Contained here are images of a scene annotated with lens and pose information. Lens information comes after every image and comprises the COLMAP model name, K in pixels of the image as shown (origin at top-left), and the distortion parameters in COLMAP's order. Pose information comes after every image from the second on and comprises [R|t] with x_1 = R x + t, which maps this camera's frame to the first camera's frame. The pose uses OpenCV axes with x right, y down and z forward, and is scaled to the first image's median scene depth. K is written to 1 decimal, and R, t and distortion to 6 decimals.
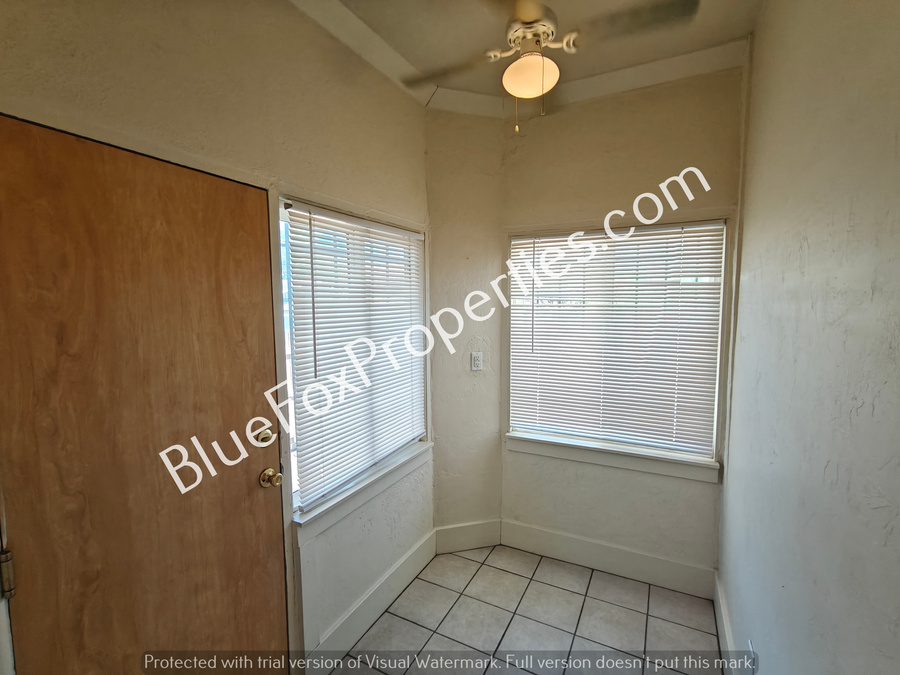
lens RADIAL K [[422.2, 0, 449.4], [0, 422.2, 340.1], [0, 0, 1]] dist [0.002092, 0.000002]
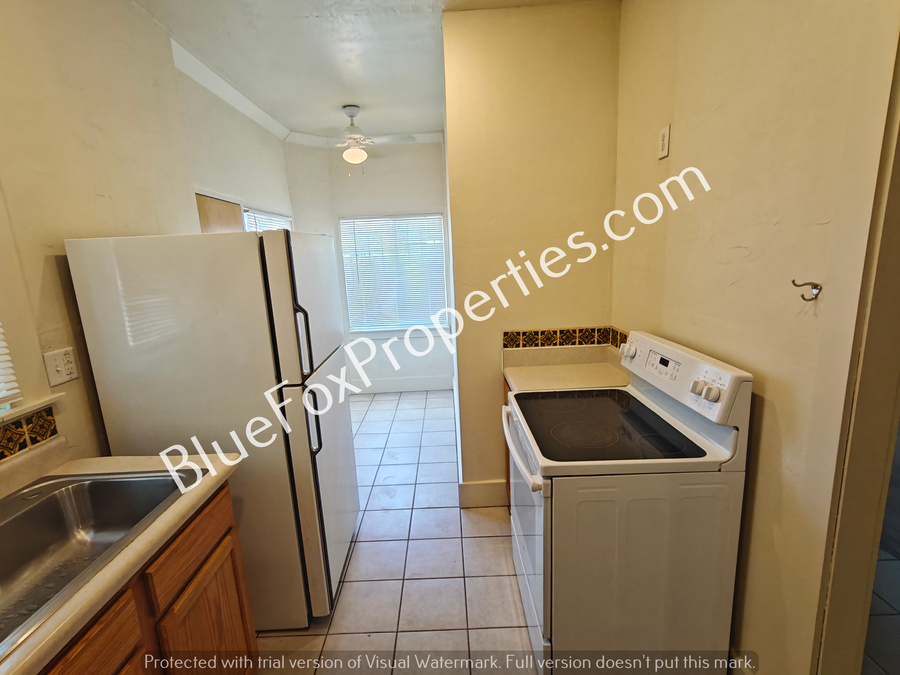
lens RADIAL K [[430.4, 0, 445.5], [0, 430.4, 342.0], [0, 0, 1]] dist [0.003522, 0.000080]
pose [[0.884824, -0.128114, 0.447966, -0.398542], [0.085750, 0.989807, 0.113702, 0.117468], [-0.457966, -0.062193, 0.886791, -0.991663]]
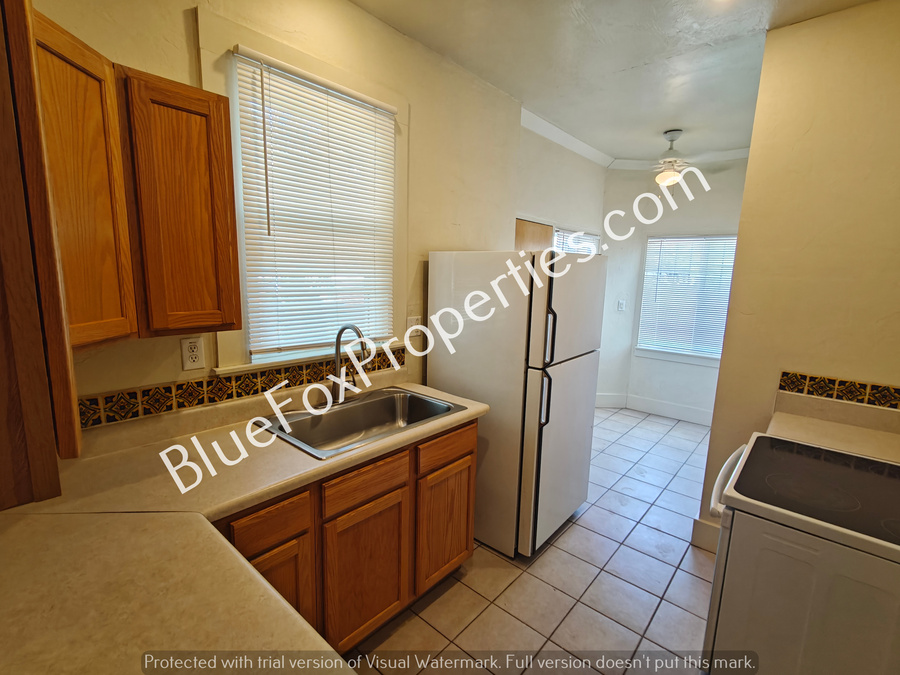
lens RADIAL K [[422.2, 0, 449.4], [0, 422.2, 340.1], [0, 0, 1]] dist [0.002092, 0.000002]
pose [[0.972376, 0.068821, -0.223042, -0.293593], [-0.054189, 0.995998, 0.071079, 0.132364], [0.227042, -0.057029, 0.972214, -1.175810]]
